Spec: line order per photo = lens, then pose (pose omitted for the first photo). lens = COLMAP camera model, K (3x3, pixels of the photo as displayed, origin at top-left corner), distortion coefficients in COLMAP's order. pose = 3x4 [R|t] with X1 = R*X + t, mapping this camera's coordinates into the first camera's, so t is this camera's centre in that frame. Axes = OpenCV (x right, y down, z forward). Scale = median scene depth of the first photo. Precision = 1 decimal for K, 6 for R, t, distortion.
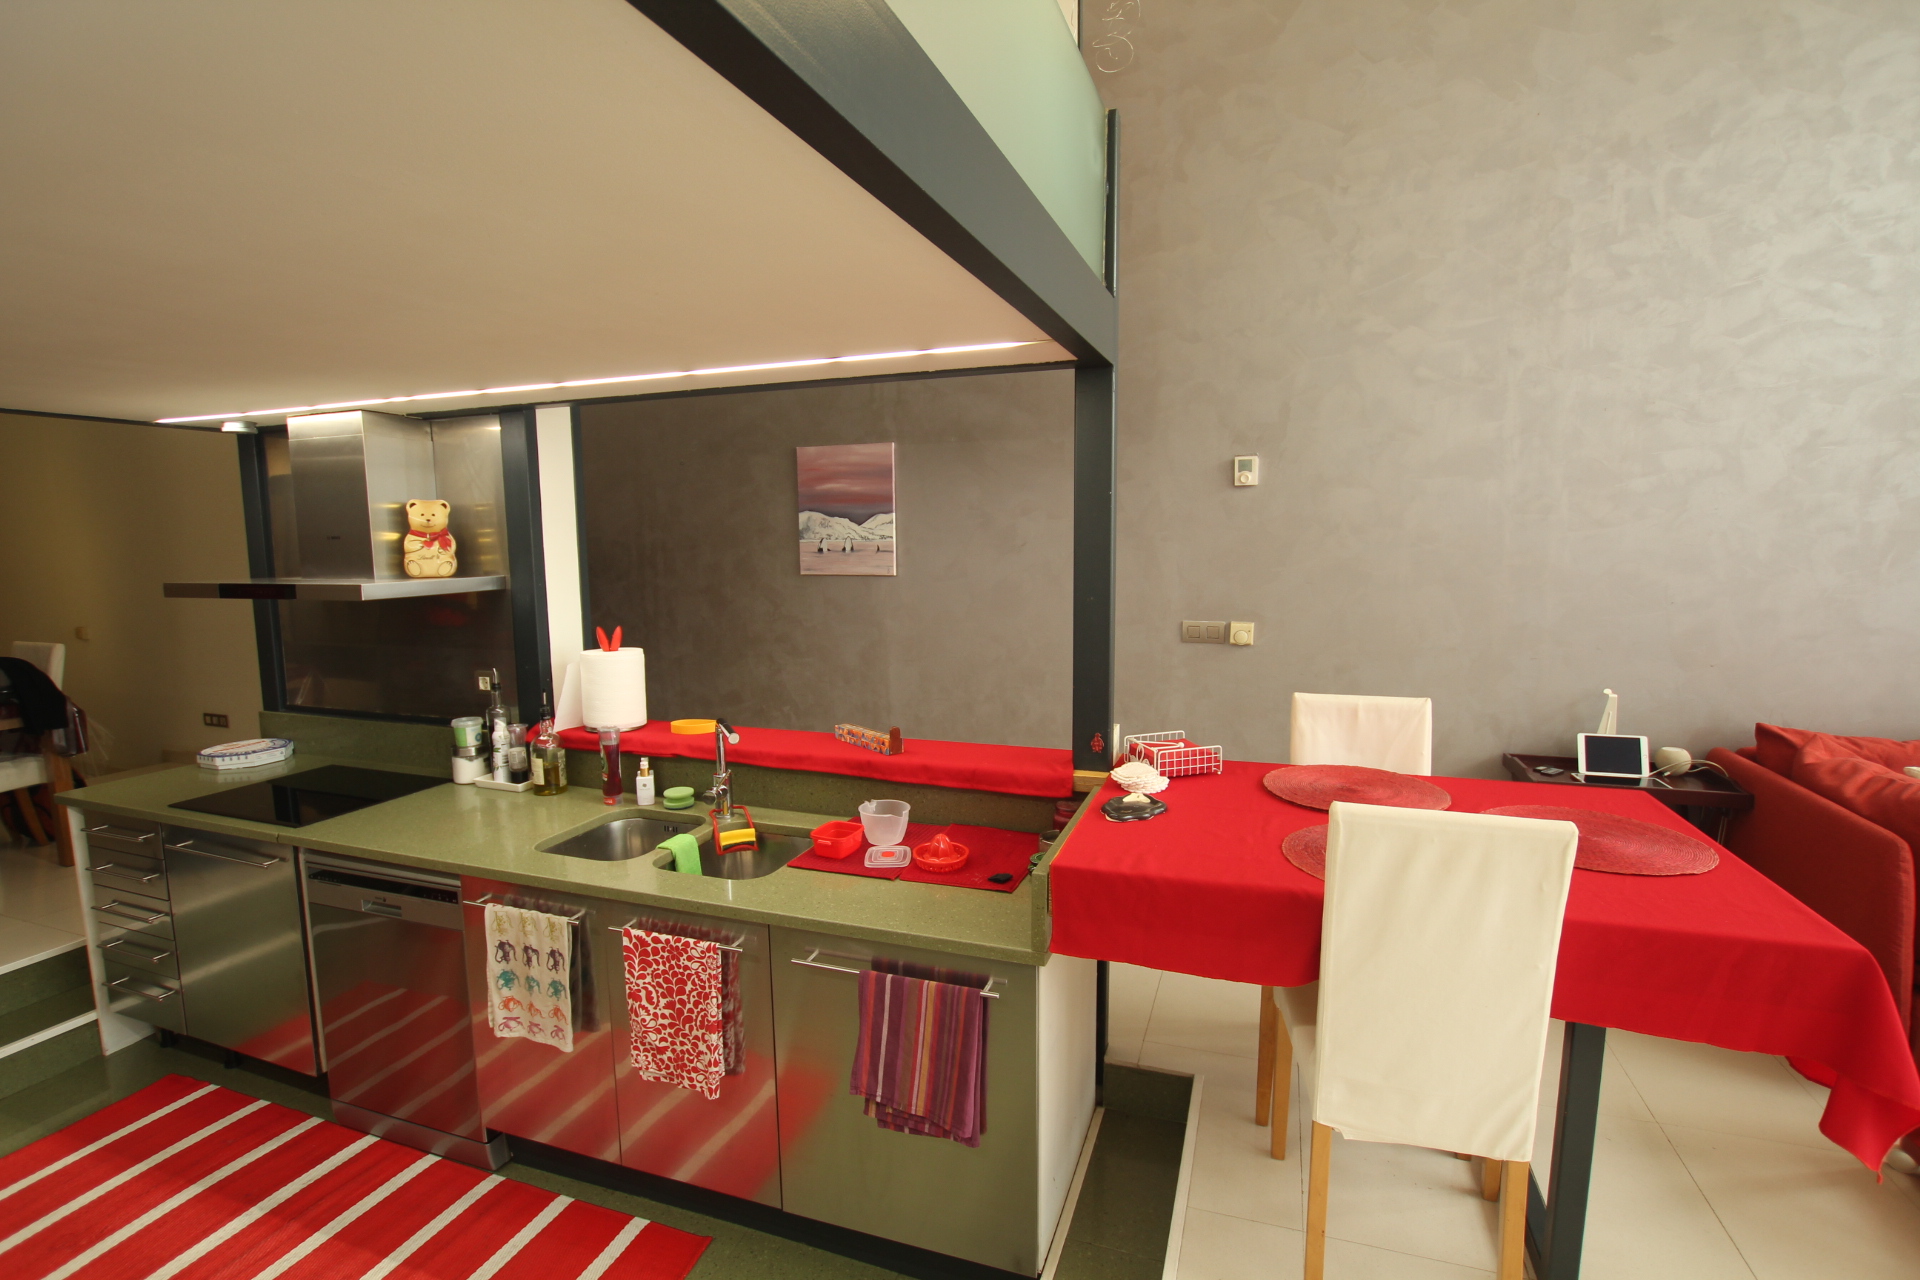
lens RADIAL K [[906.9, 0, 960.0], [0, 906.9, 640.0], [0, 0, 1]] dist [-0.036310, 0.004885]
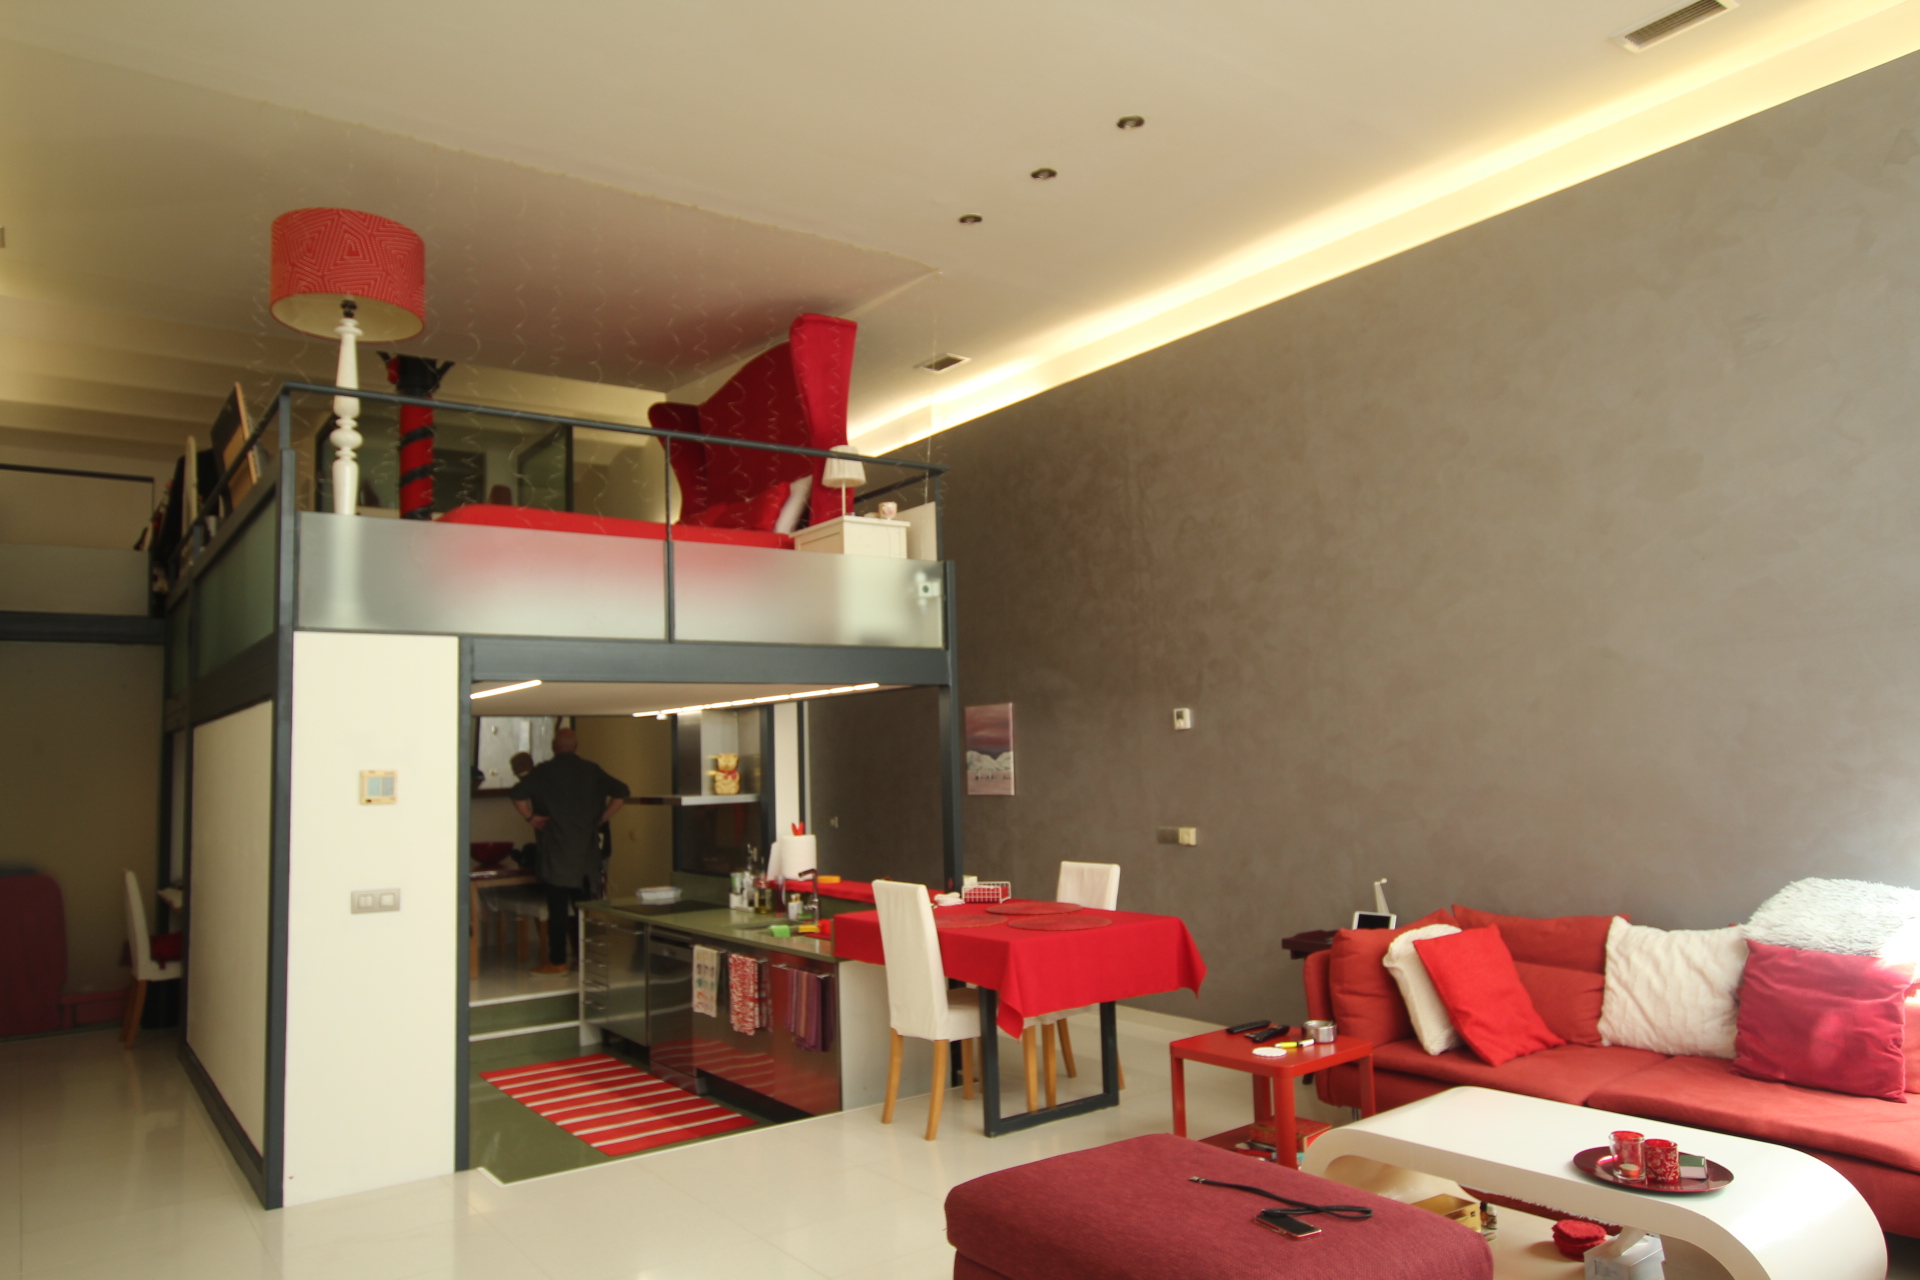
lens RADIAL K [[1276.0, 0, 960.0], [0, 1276.0, 640.0], [0, 0, 1]] dist [-0.032899, 0.041106]
pose [[0.827601, -0.068575, -0.557112, 1.318359], [-0.044058, 0.981512, -0.186263, 0.087856], [0.559585, 0.178697, 0.809279, -0.939680]]
